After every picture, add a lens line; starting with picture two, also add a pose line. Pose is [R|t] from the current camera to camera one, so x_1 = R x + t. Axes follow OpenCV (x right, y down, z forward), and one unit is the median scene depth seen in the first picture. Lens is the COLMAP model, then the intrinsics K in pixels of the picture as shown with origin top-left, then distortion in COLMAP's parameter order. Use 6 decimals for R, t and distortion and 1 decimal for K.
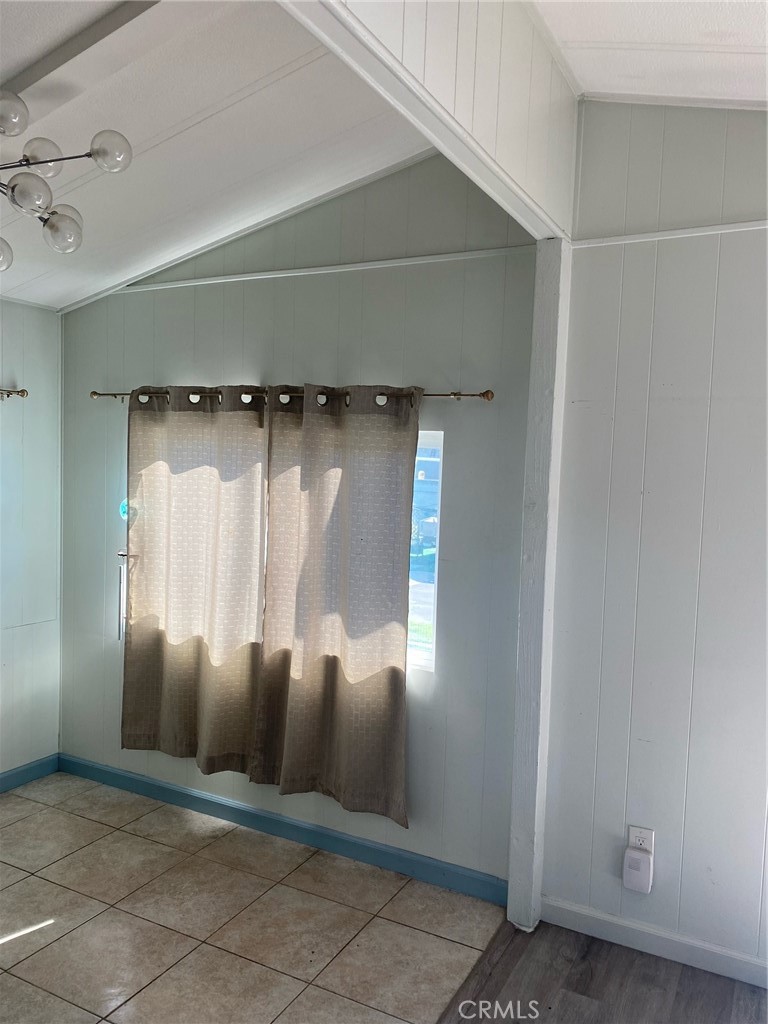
lens RADIAL K [[780.1, 0, 392.5], [0, 780.1, 525.3], [0, 0, 1]] dist [0.055686, -0.061499]
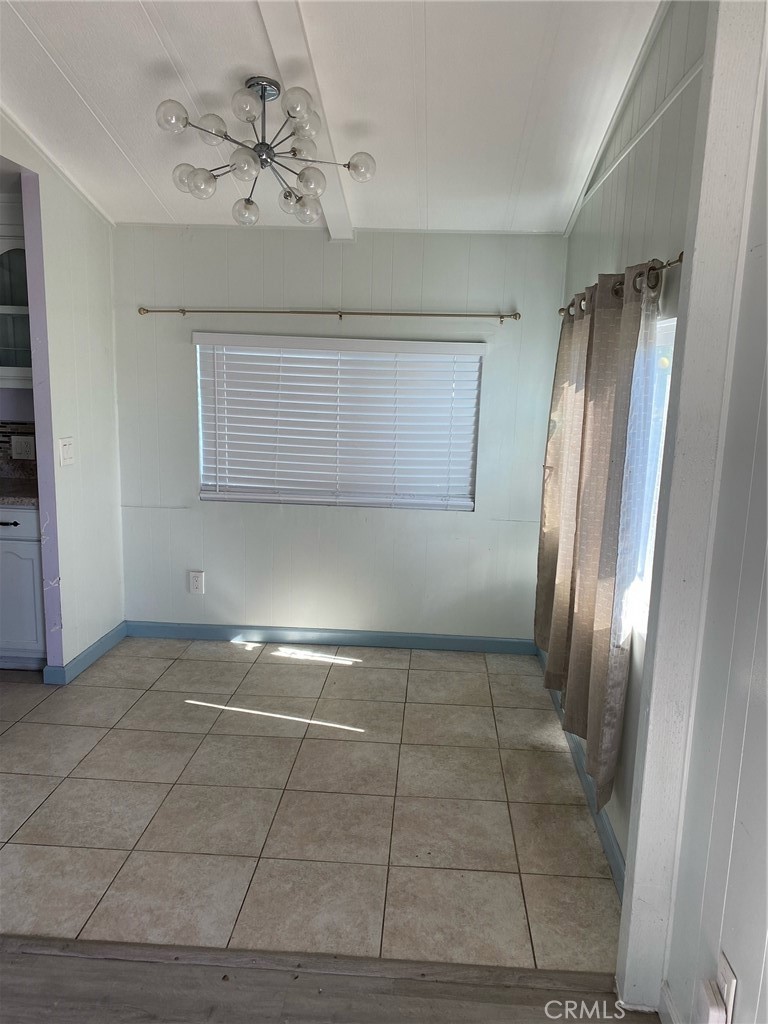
lens RADIAL K [[780.1, 0, 396.2], [0, 780.1, 527.2], [0, 0, 1]] dist [0.055686, -0.061499]
pose [[0.401385, 0.154351, -0.902810, 0.622825], [-0.080996, 0.987818, 0.132875, -0.004471], [0.912321, 0.019790, 0.408997, 0.456826]]
